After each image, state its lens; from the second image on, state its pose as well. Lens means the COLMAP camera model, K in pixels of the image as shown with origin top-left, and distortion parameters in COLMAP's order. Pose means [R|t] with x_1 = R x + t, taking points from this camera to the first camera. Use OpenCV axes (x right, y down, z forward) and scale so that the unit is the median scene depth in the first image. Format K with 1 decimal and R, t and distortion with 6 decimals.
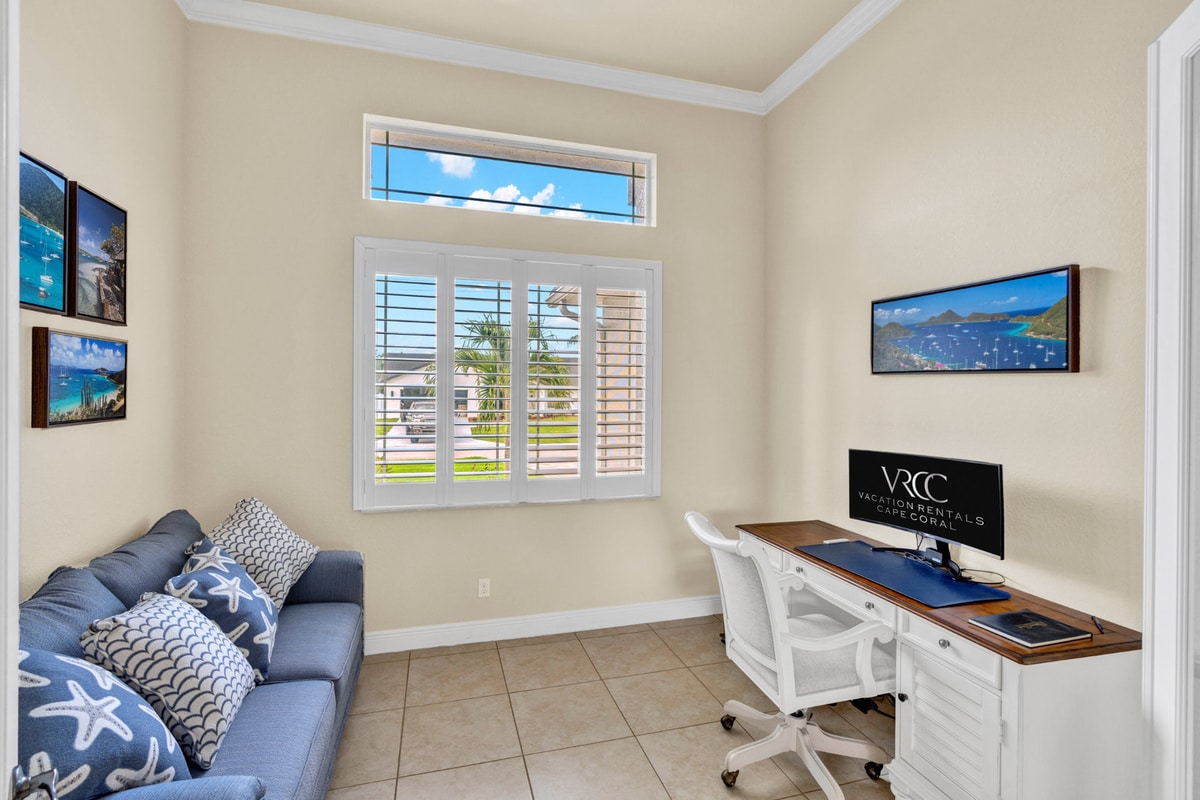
lens RADIAL K [[552.1, 0, 593.7], [0, 552.1, 403.6], [0, 0, 1]] dist [-0.011291, -0.000079]
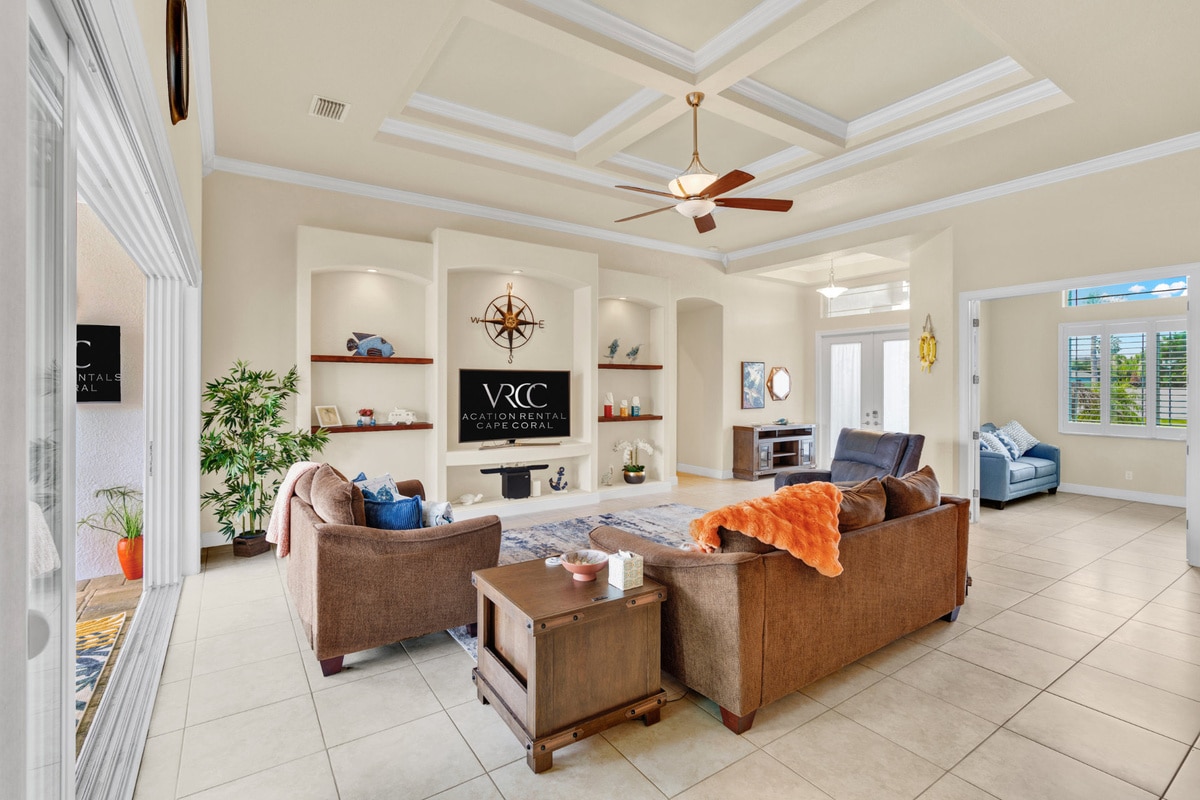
lens RADIAL K [[545.8, 0, 595.4], [0, 545.8, 388.0], [0, 0, 1]] dist [-0.004063, 0.000109]
pose [[0.291218, -0.011396, -0.956589, 1.810945], [0.016061, 0.999846, -0.007022, -0.027837], [0.956522, -0.013318, 0.291357, -2.406627]]
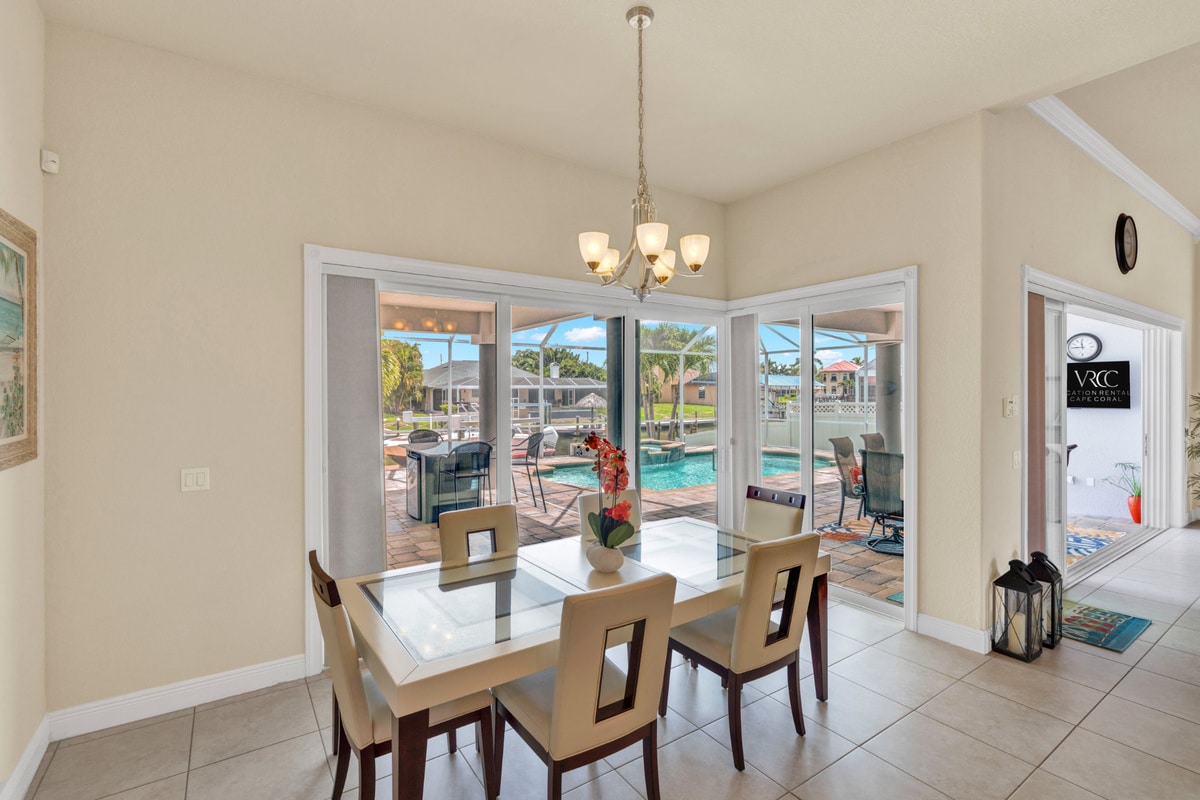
lens RADIAL K [[545.8, 0, 595.4], [0, 545.8, 388.0], [0, 0, 1]] dist [-0.004063, 0.000109]
pose [[-0.954299, -0.015735, -0.298439, 3.259690], [-0.008000, 0.999600, -0.027121, -0.026339], [0.298746, -0.023494, -0.954043, -1.424893]]
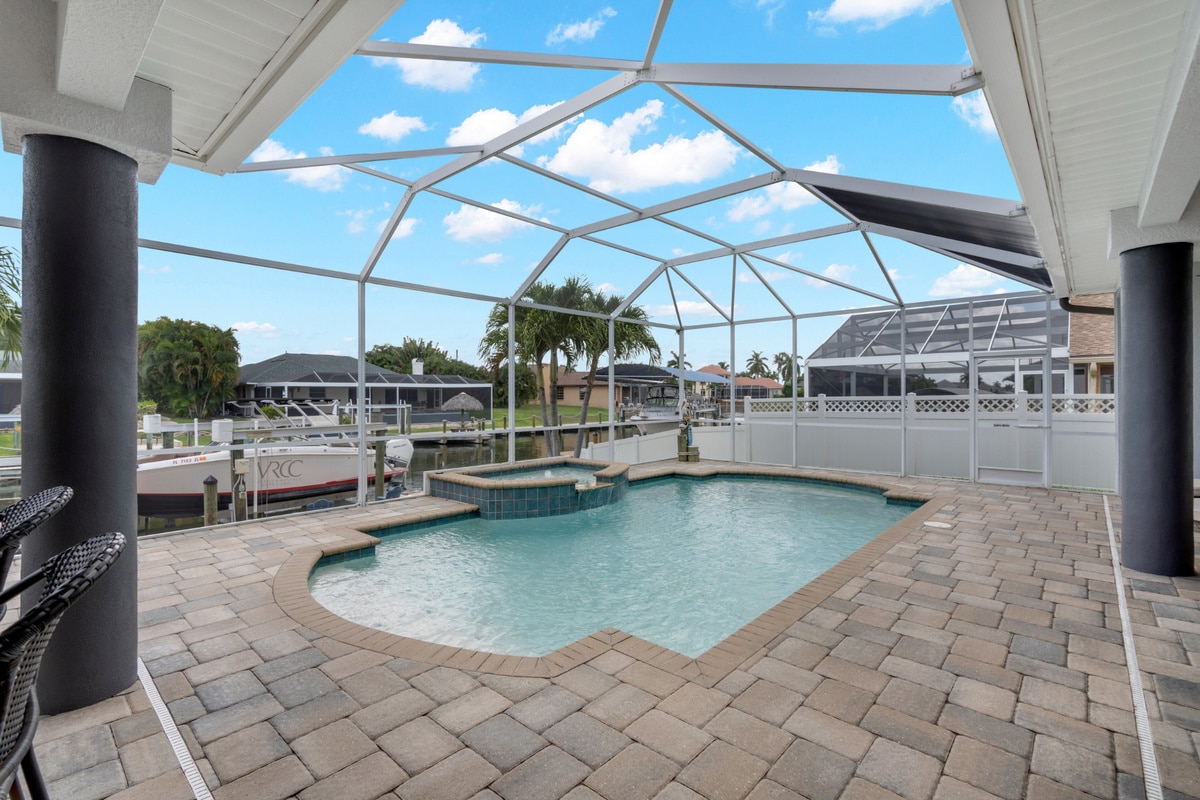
lens RADIAL K [[542.4, 0, 590.2], [0, 542.4, 394.3], [0, 0, 1]] dist [-0.004265, 0.001195]
pose [[-0.862646, -0.015976, -0.505557, 2.434613], [-0.004958, 0.999720, -0.023132, 0.048496], [0.505785, -0.017448, -0.862483, -4.211075]]
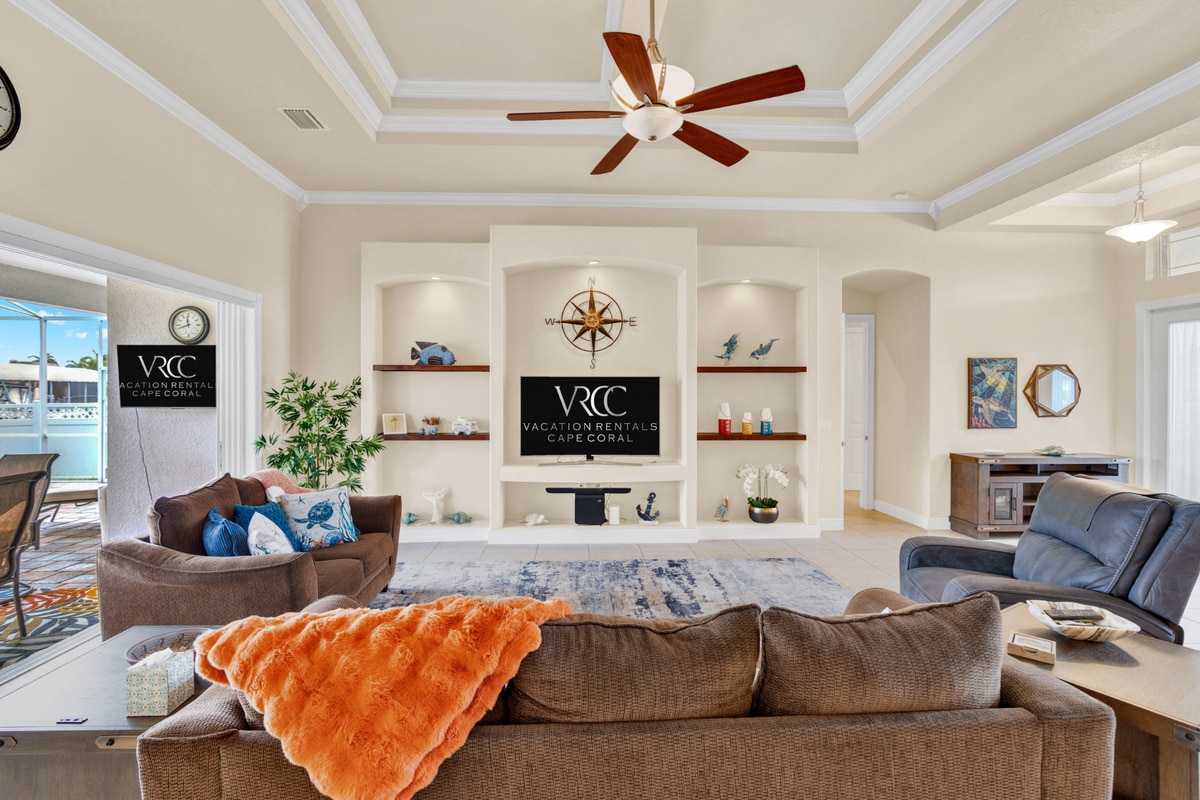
lens RADIAL K [[540.1, 0, 594.0], [0, 540.1, 396.2], [0, 0, 1]] dist [-0.005332, 0.000078]
pose [[-0.251097, -0.009148, -0.967919, 1.327401], [0.008023, 0.999901, -0.011532, -0.028887], [0.967929, -0.010662, -0.250999, -1.352129]]
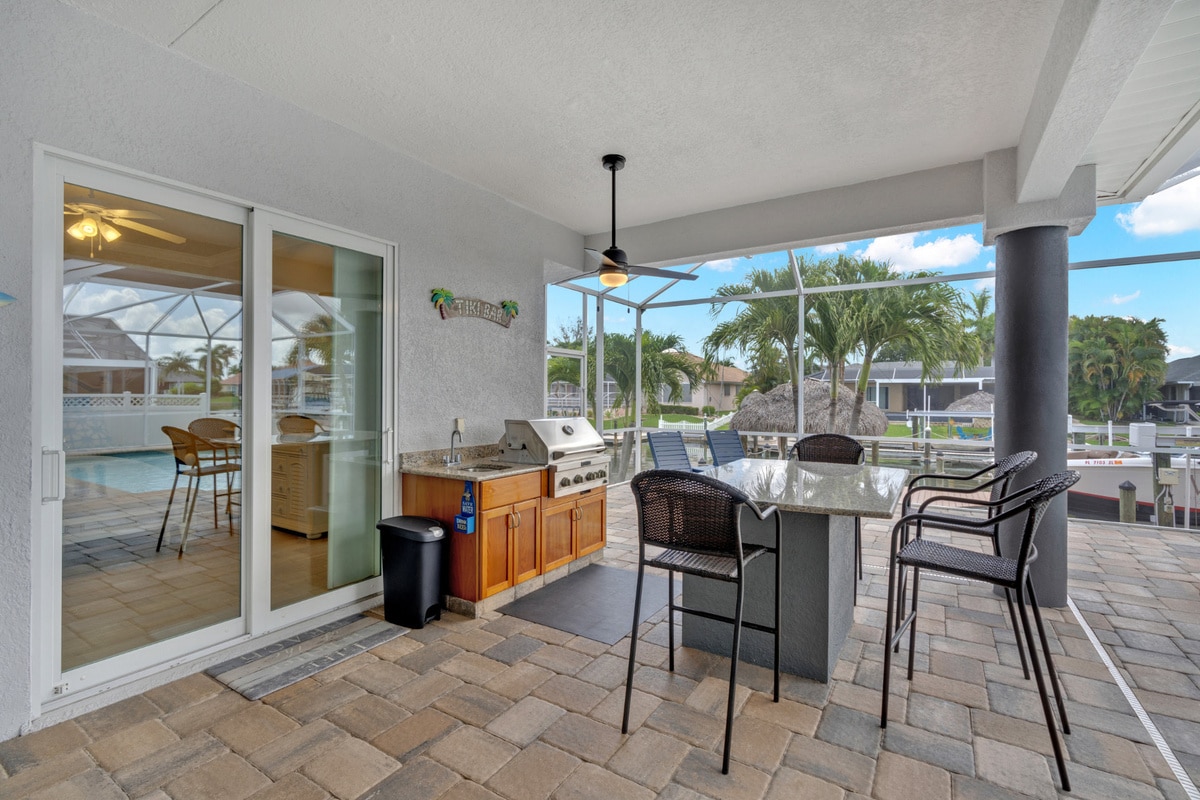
lens RADIAL K [[542.4, 0, 590.2], [0, 542.4, 394.3], [0, 0, 1]] dist [-0.004265, 0.001195]
pose [[-0.650109, -0.018010, 0.759627, 2.392276], [-0.026161, 0.999657, 0.001312, 0.054197], [-0.759390, -0.019020, -0.650357, -3.609704]]
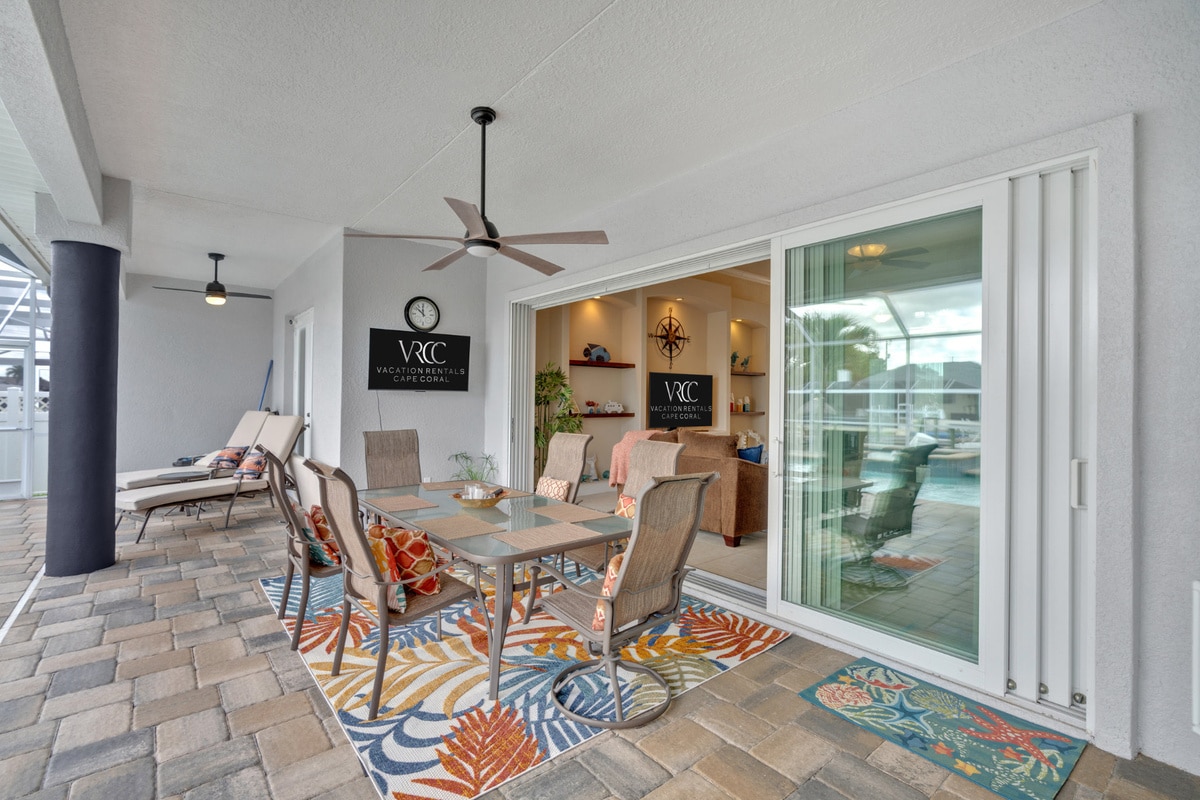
lens RADIAL K [[540.1, 0, 594.0], [0, 540.1, 396.2], [0, 0, 1]] dist [-0.005332, 0.000078]
pose [[0.375921, -0.016075, -0.926512, 2.167169], [0.008857, 0.999866, -0.013754, 0.049380], [0.926609, -0.003035, 0.376013, -3.896962]]
